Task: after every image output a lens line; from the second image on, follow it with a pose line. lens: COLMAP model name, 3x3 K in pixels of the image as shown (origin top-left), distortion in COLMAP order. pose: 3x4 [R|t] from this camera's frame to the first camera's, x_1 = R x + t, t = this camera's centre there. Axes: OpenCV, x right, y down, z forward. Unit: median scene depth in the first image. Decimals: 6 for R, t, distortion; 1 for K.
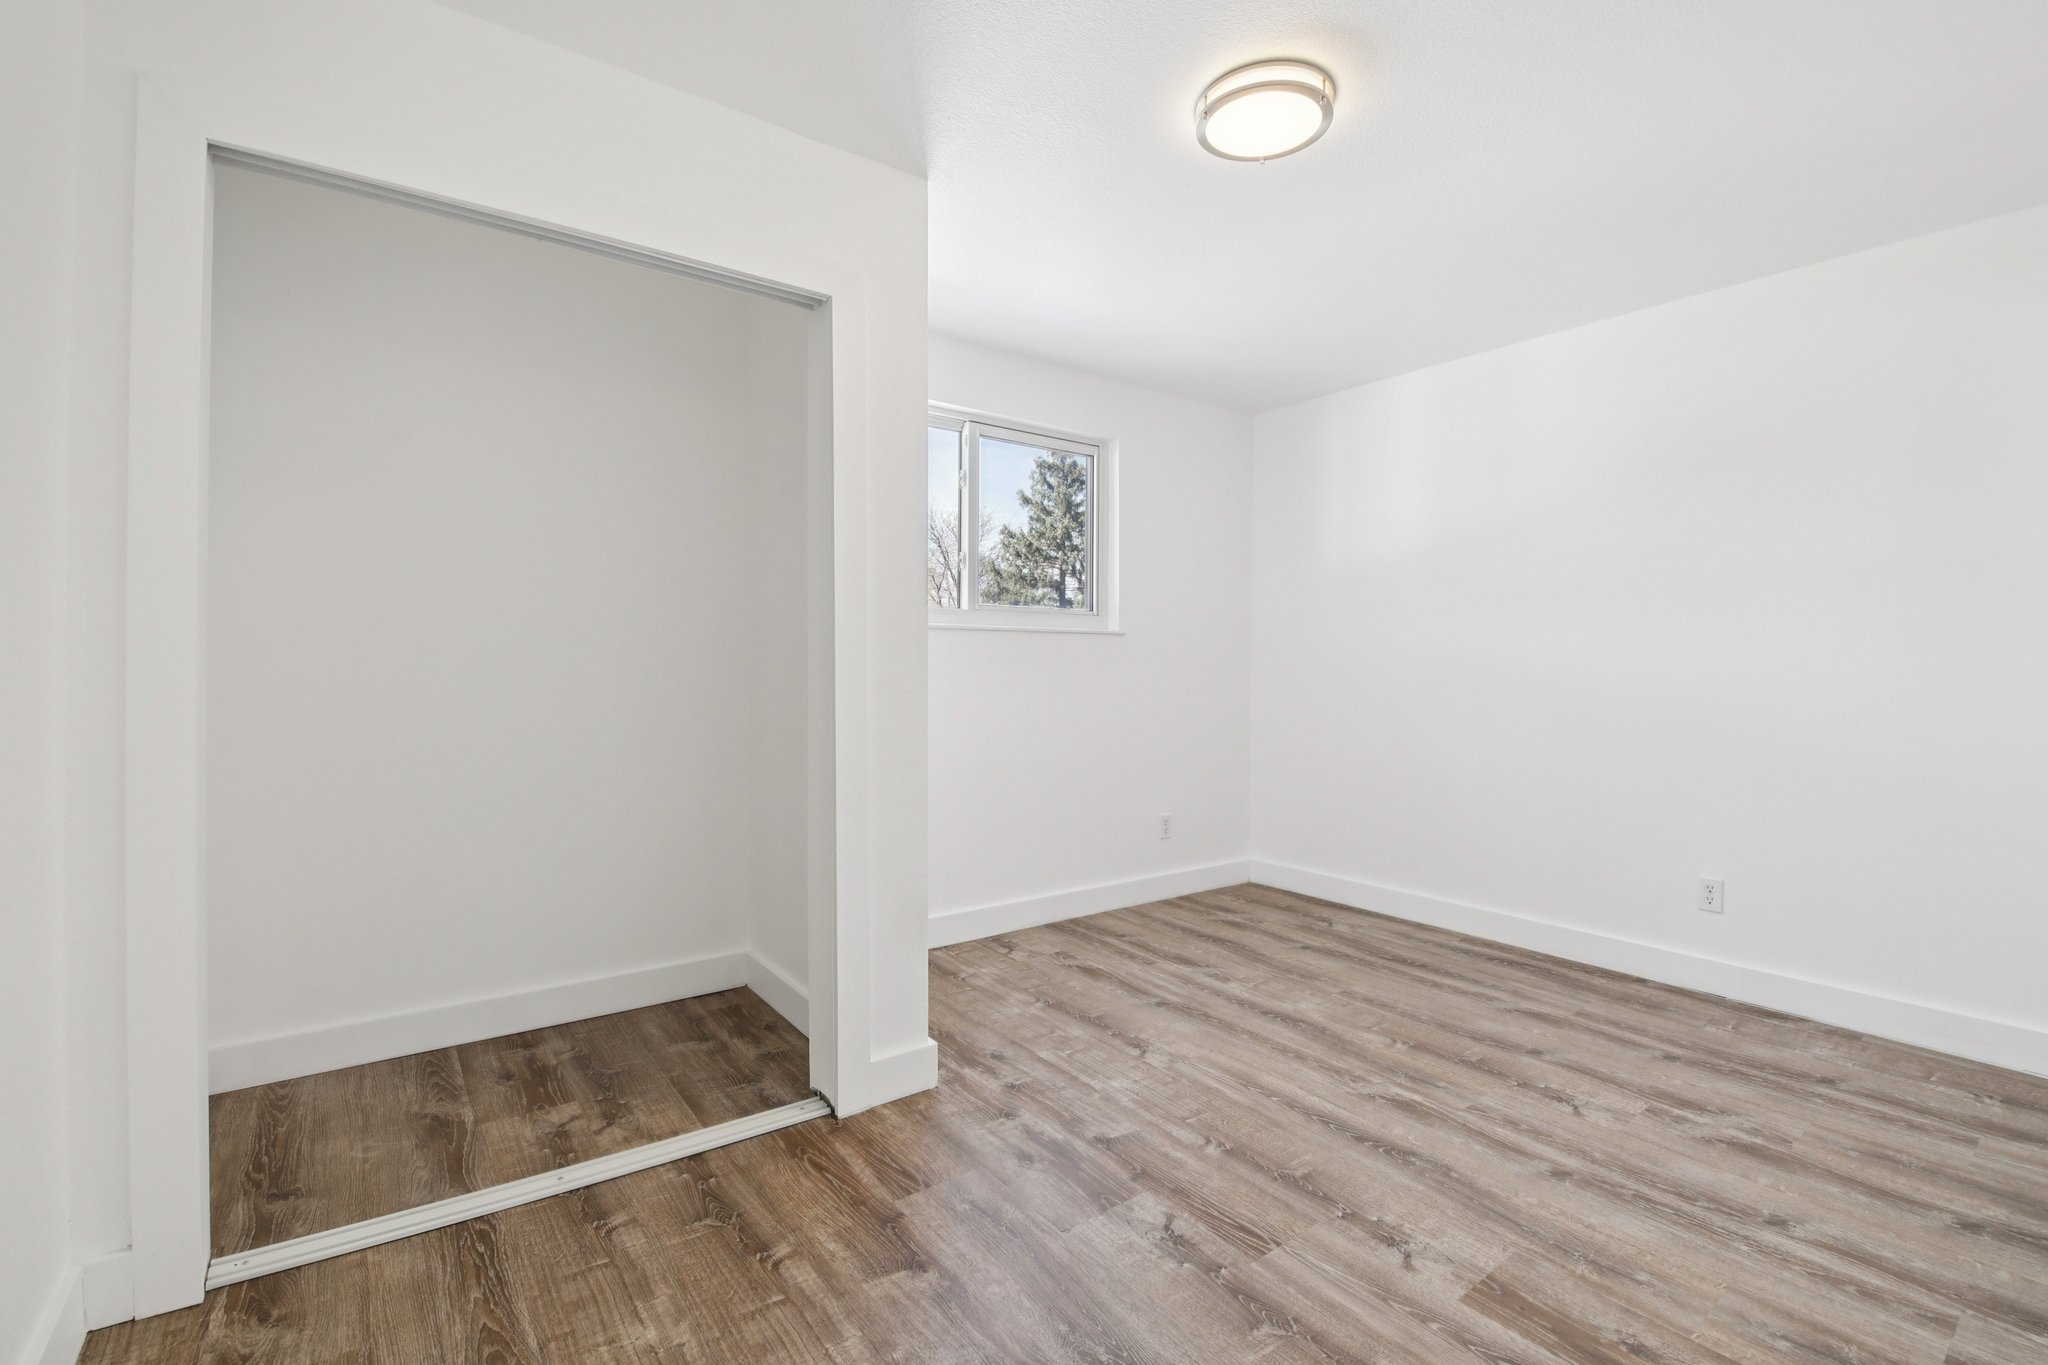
lens RADIAL K [[890.7, 0, 1018.8], [0, 890.7, 641.1], [0, 0, 1]] dist [-0.003035, -0.008103]
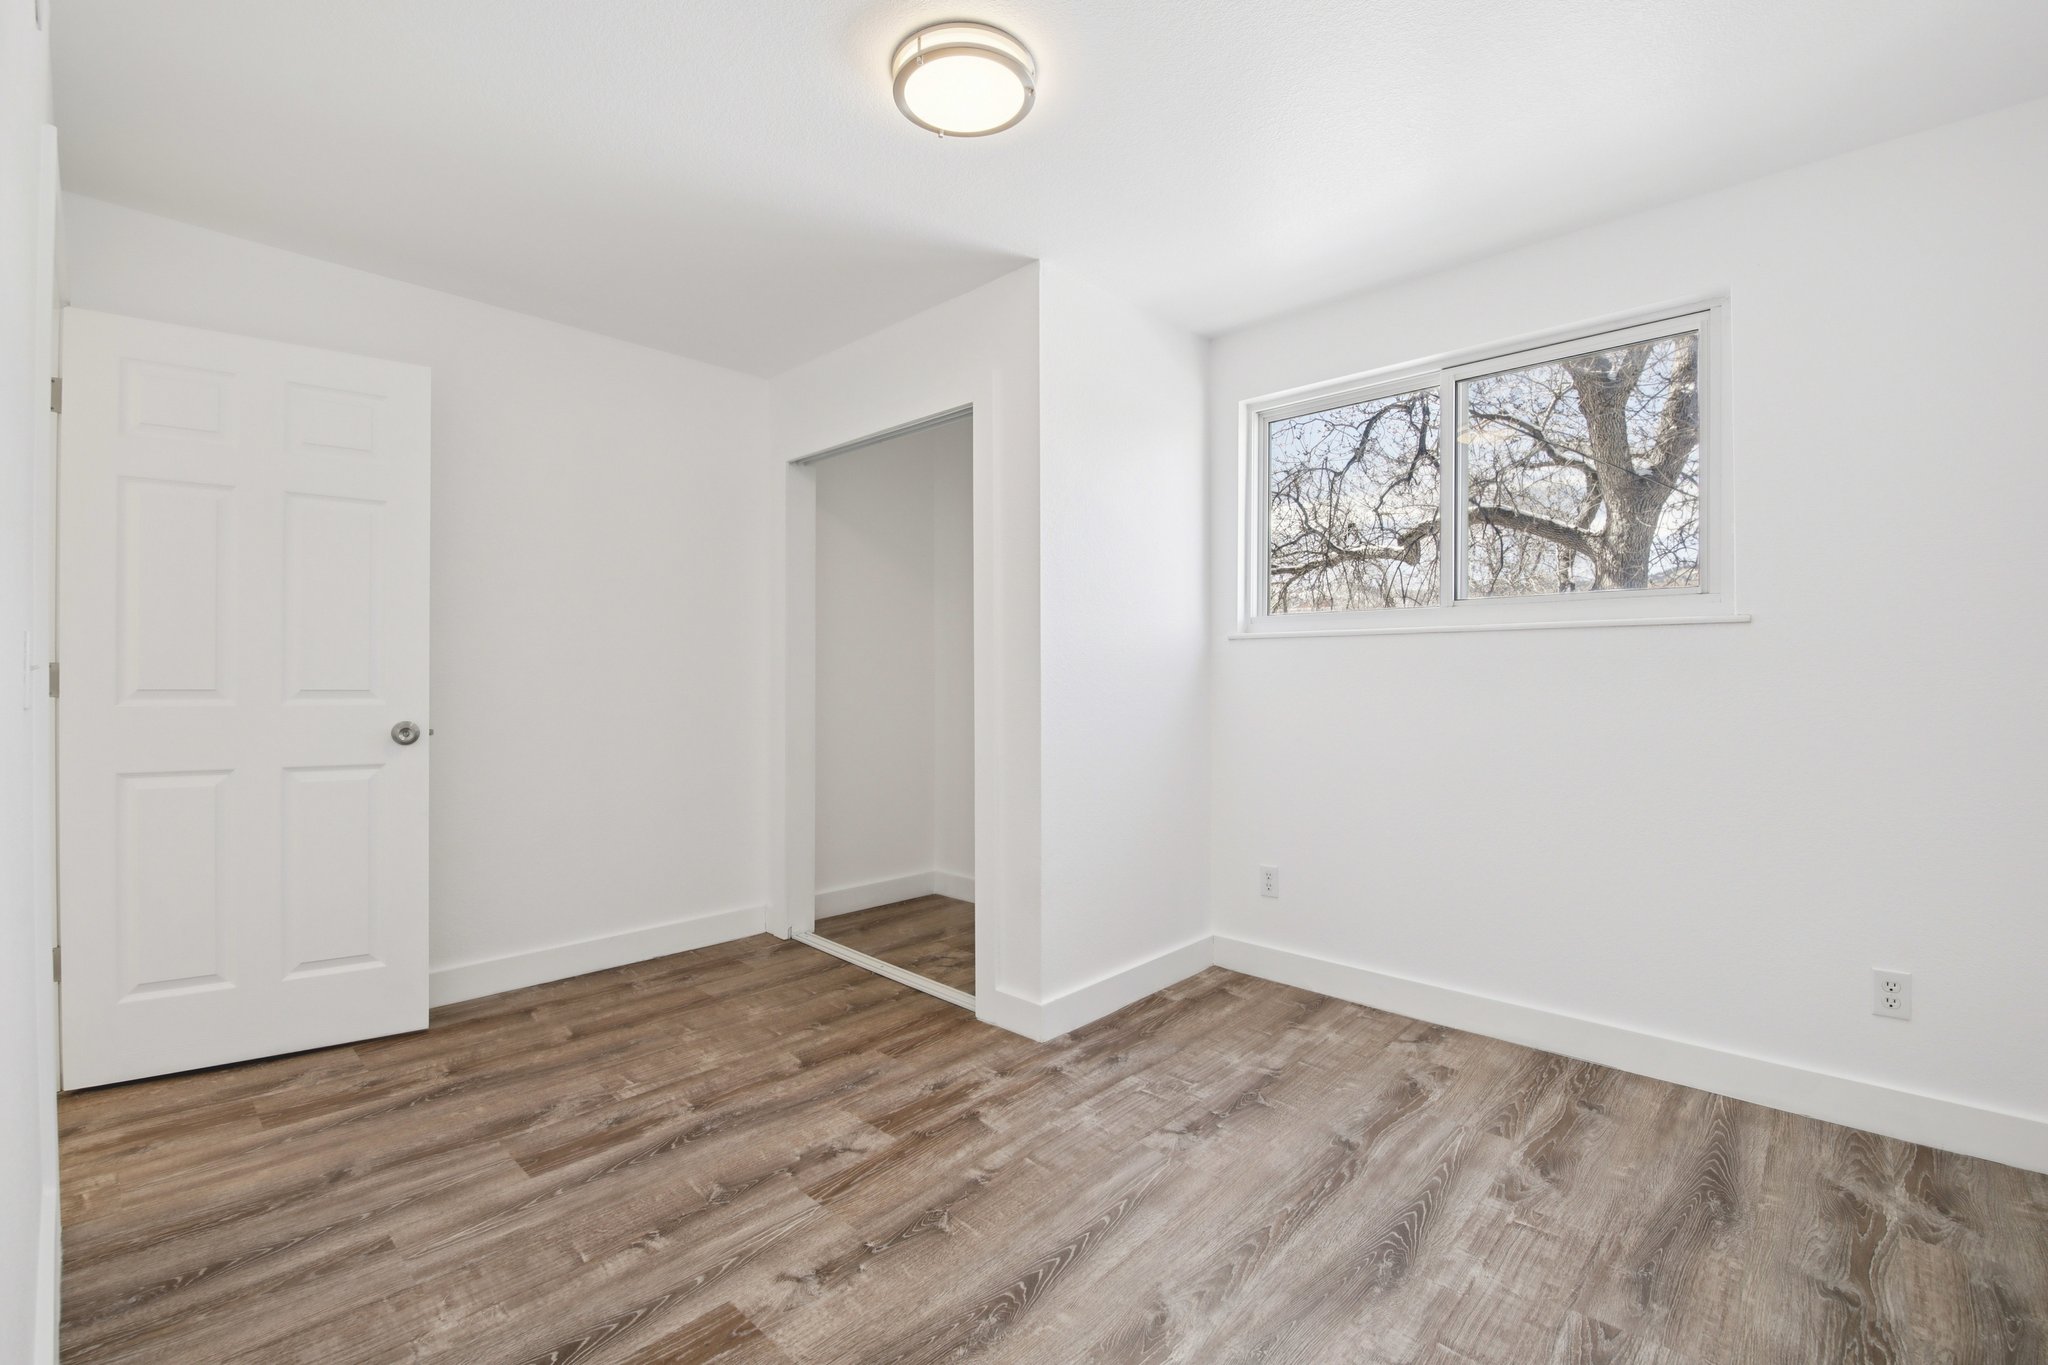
lens RADIAL K [[890.7, 0, 1024.4], [0, 890.7, 683.5], [0, 0, 1]] dist [-0.003035, -0.008103]
pose [[0.177063, -0.000627, -0.984199, 0.963252], [0.024472, 0.999693, 0.003766, 0.026260], [0.983895, -0.024752, 0.177024, 0.724180]]
